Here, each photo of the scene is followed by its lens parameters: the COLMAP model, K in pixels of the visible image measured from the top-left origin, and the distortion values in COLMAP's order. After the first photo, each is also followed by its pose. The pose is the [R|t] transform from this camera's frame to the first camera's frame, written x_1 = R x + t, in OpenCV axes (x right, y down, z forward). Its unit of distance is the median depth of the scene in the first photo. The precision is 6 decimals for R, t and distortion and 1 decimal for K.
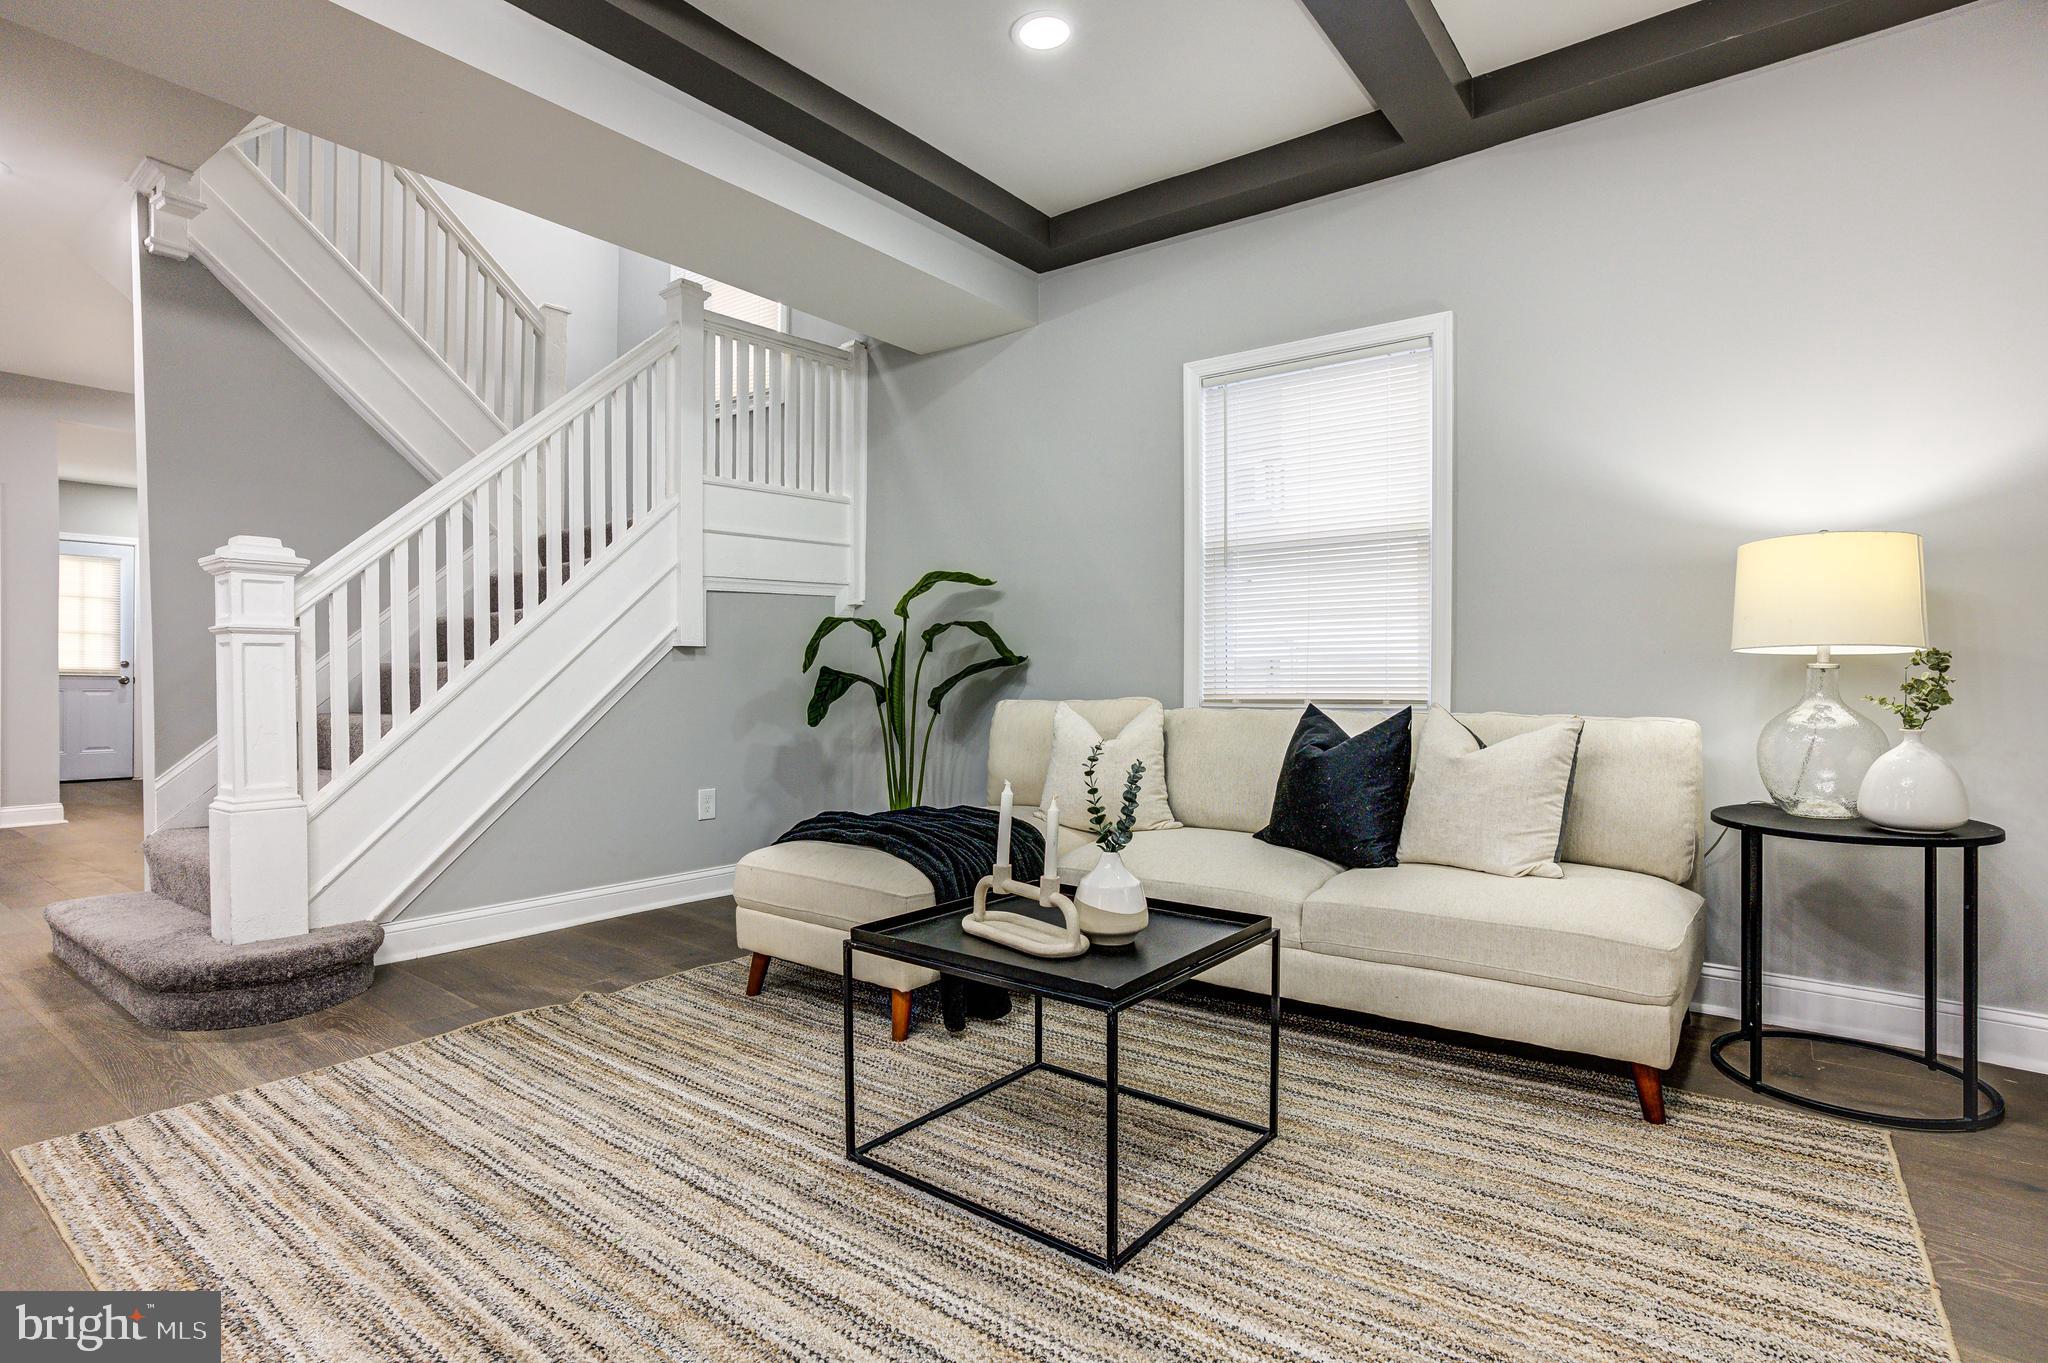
lens RADIAL K [[1015.2, 0, 1026.5], [0, 1015.2, 671.6], [0, 0, 1]] dist [-0.048553, 0.025823]
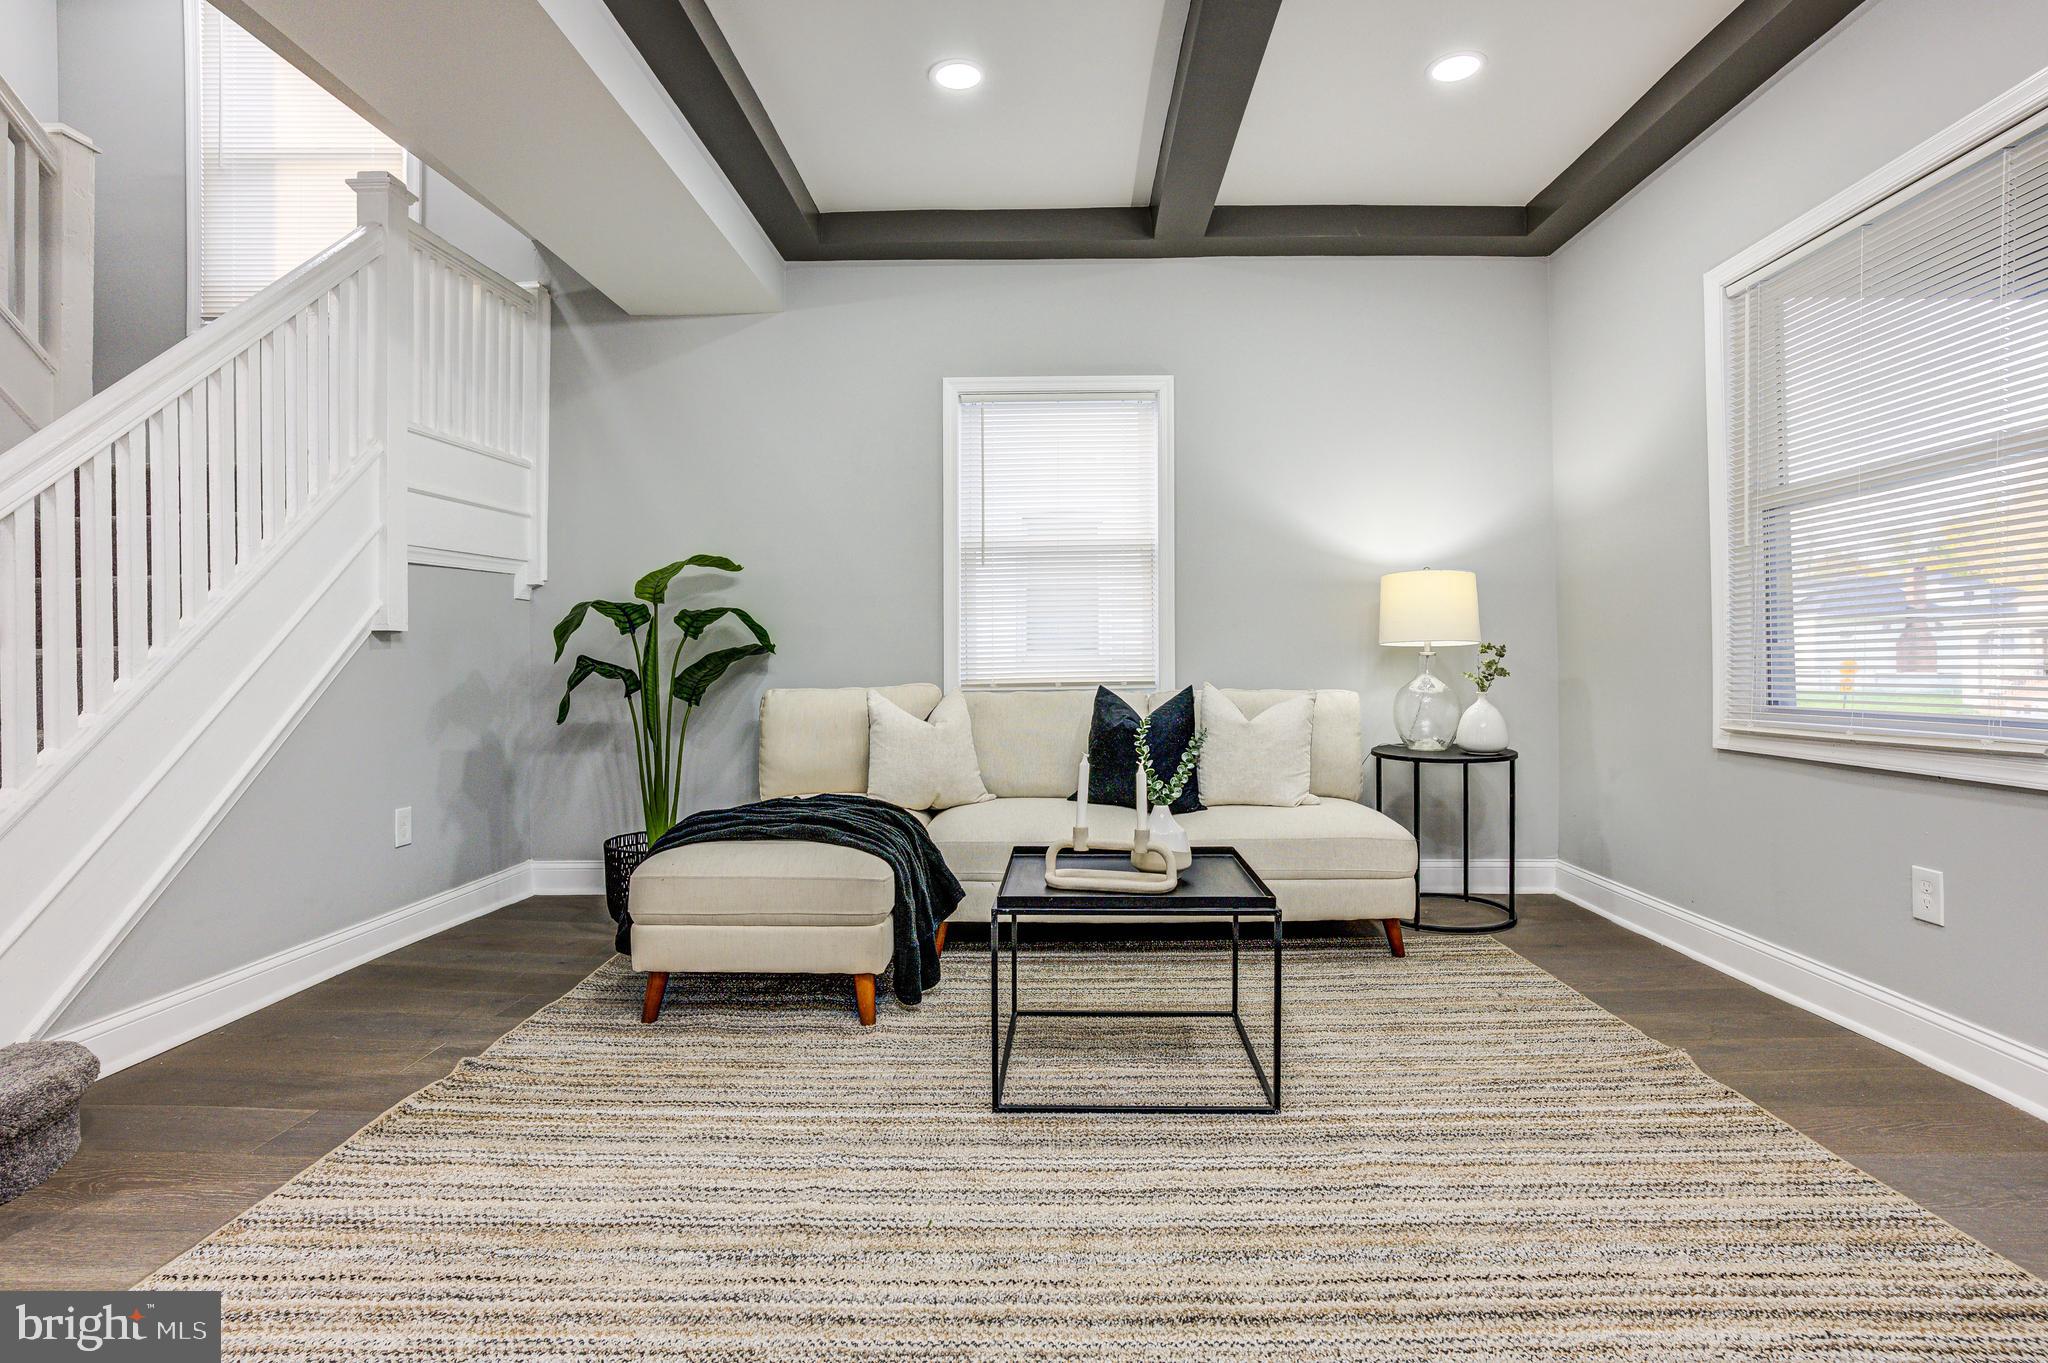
lens RADIAL K [[1015.2, 0, 1058.0], [0, 1015.2, 662.6], [0, 0, 1]] dist [-0.048553, 0.025823]
pose [[0.802290, -0.007106, 0.596893, -0.579473], [0.005695, 0.999975, 0.004251, -0.001630], [-0.596908, -0.000011, 0.802310, 0.070379]]
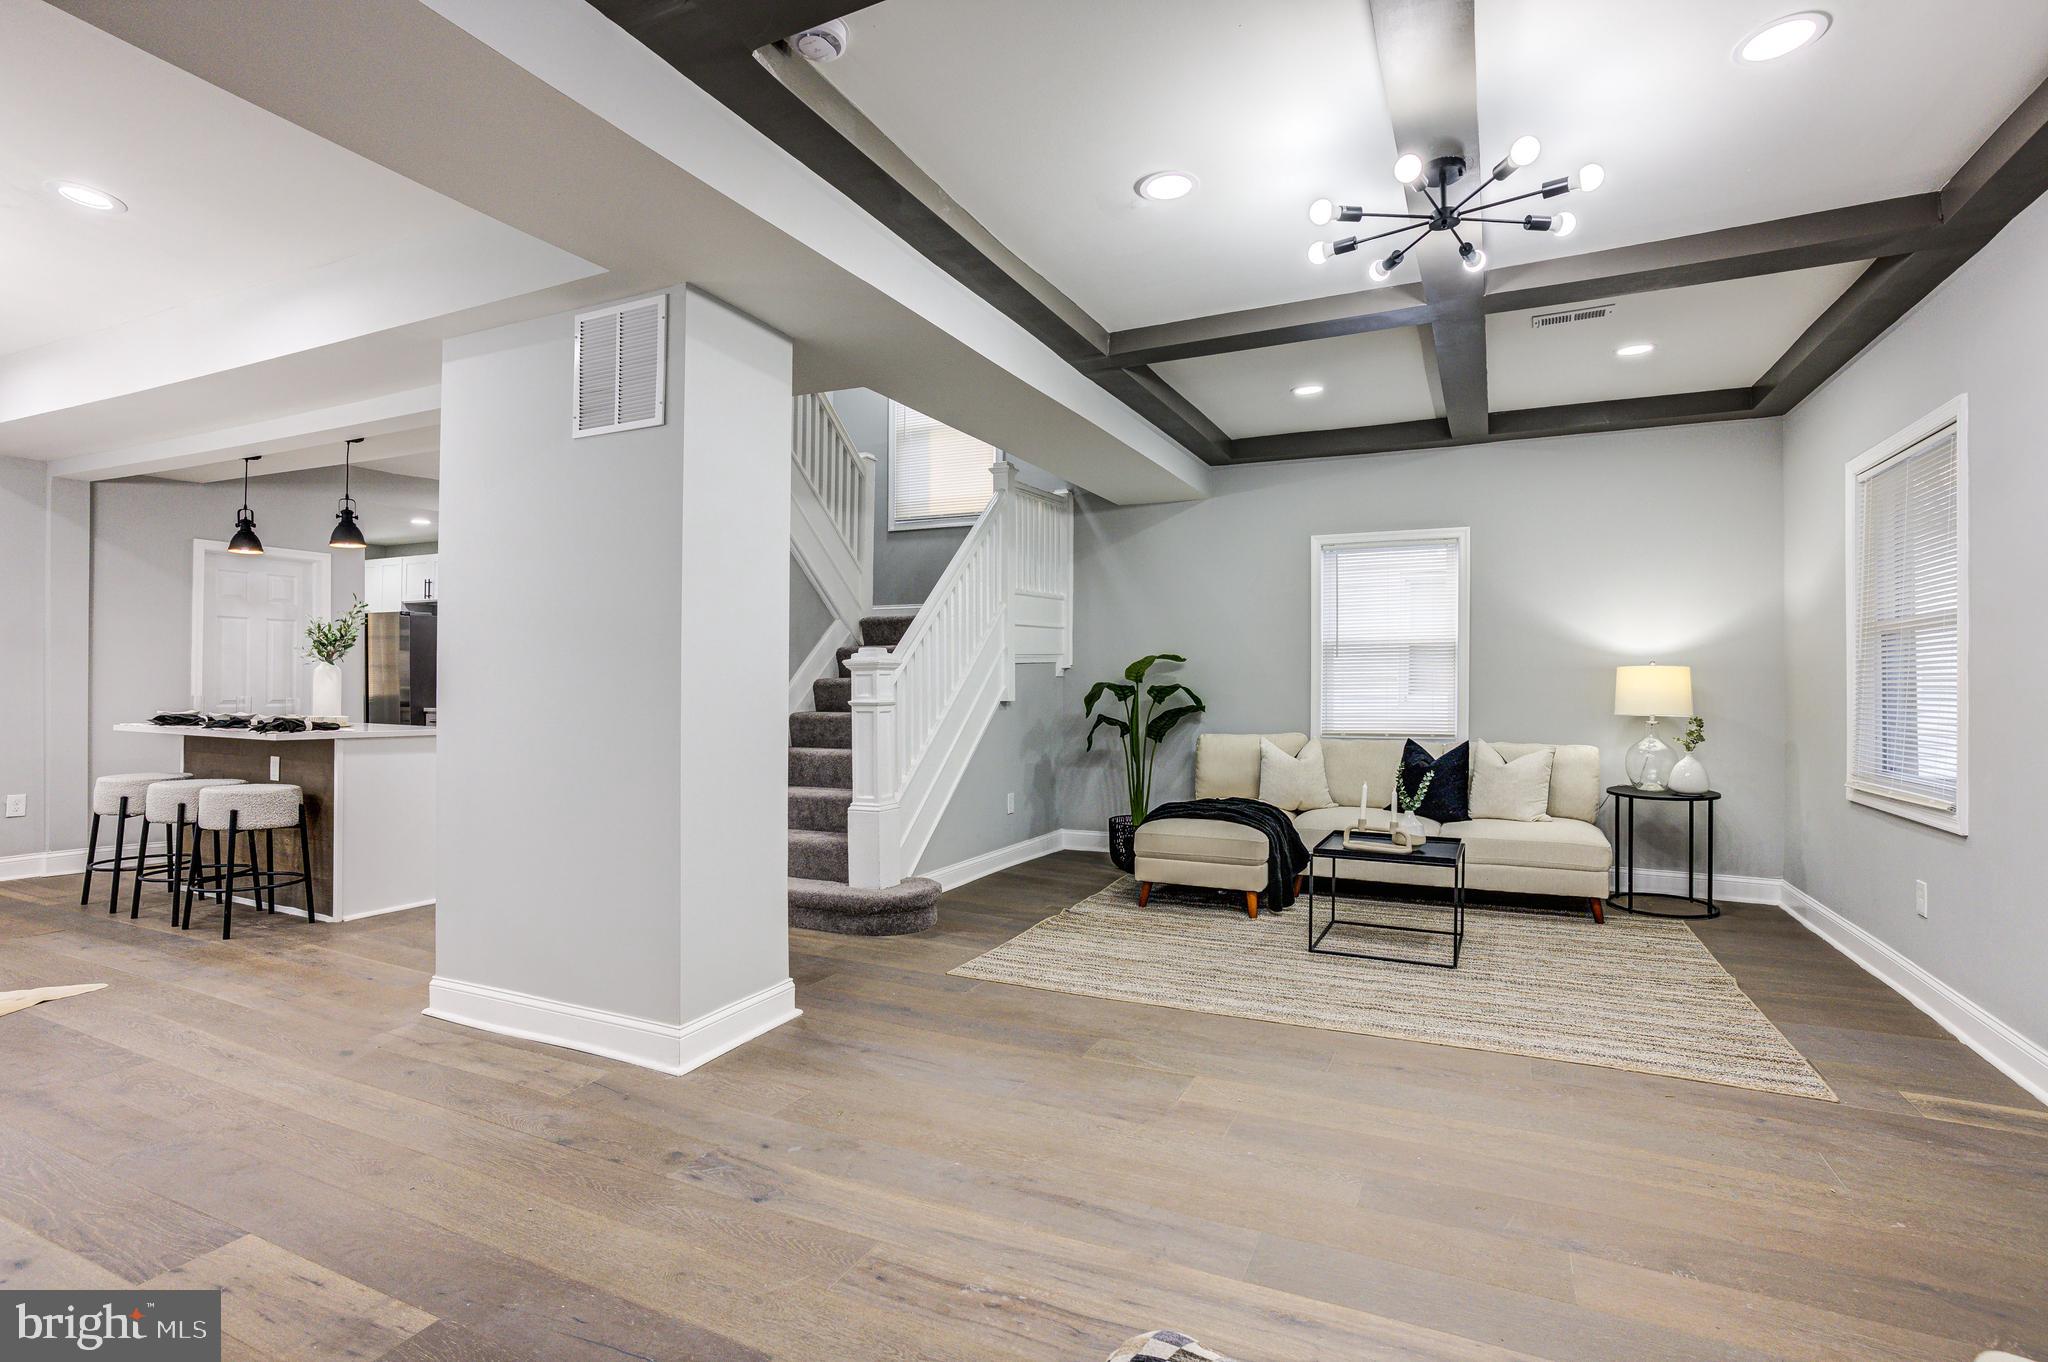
lens RADIAL K [[1015.2, 0, 1069.1], [0, 1015.2, 671.7], [0, 0, 1]] dist [-0.048553, 0.025823]
pose [[0.969541, 0.005910, 0.244858, -0.948497], [-0.004758, 0.999975, -0.005295, -0.095210], [-0.244883, 0.003969, 0.969544, -0.796593]]
